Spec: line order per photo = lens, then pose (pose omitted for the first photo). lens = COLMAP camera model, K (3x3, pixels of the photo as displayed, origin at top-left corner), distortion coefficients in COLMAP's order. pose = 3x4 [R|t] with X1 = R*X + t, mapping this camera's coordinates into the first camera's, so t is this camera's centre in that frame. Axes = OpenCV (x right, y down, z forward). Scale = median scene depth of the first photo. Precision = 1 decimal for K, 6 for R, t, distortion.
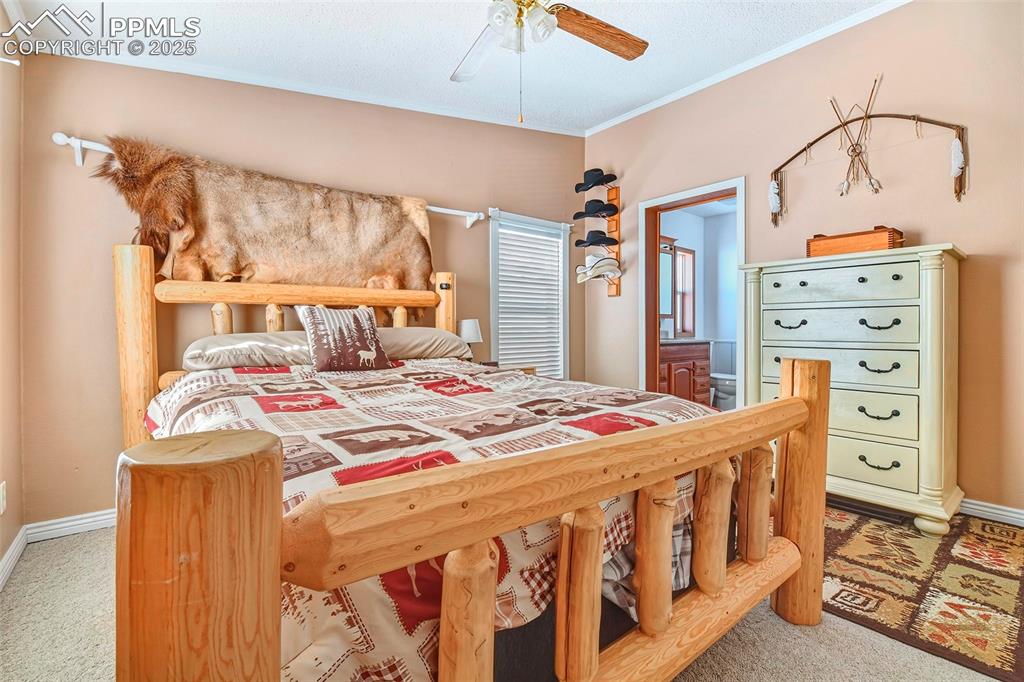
lens RADIAL K [[460.3, 0, 510.2], [0, 460.3, 331.8], [0, 0, 1]] dist [-0.004114, -0.000212]
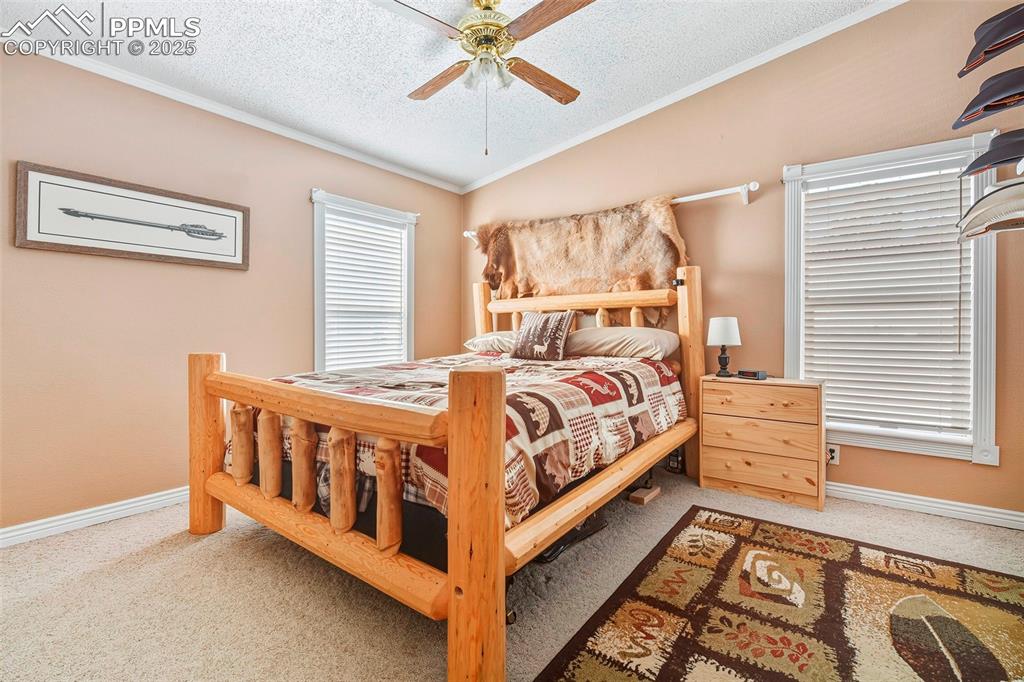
lens RADIAL K [[460.3, 0, 505.3], [0, 460.3, 332.0], [0, 0, 1]] dist [-0.004114, -0.000212]
pose [[0.234612, 0.010811, -0.972029, 0.842662], [-0.007964, 0.999926, 0.009199, -0.006679], [0.972057, 0.005583, 0.234680, 0.556668]]
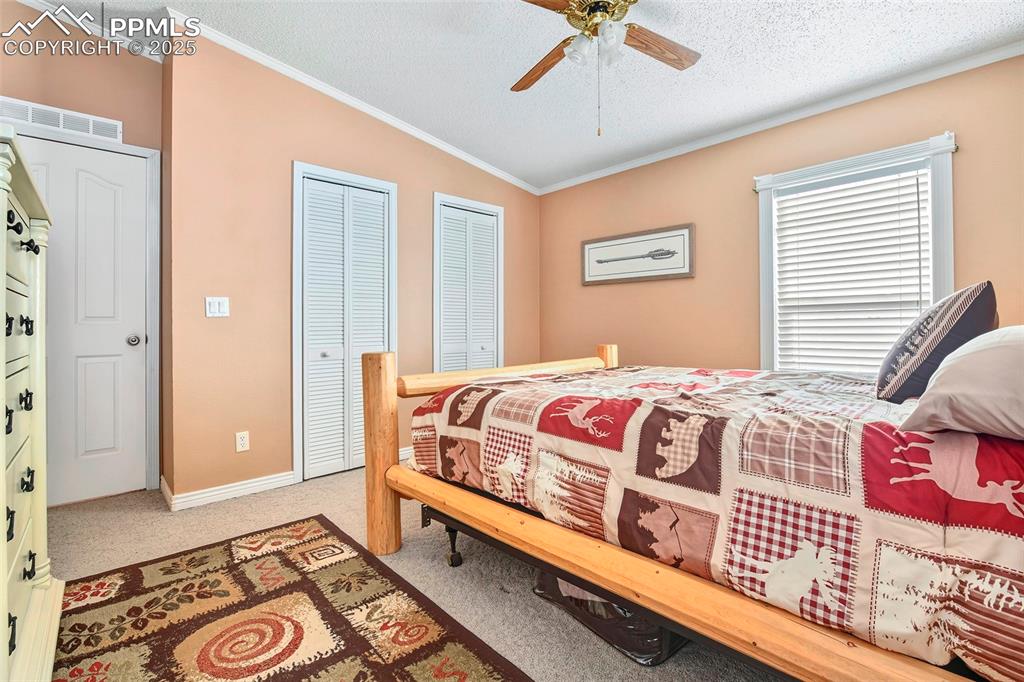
lens RADIAL K [[460.3, 0, 507.4], [0, 460.3, 333.7], [0, 0, 1]] dist [-0.004114, -0.000212]
pose [[-0.998554, 0.005611, -0.053466, 0.213918], [0.004485, 0.999766, 0.021174, -0.012942], [0.053572, 0.020903, -0.998345, 1.446358]]
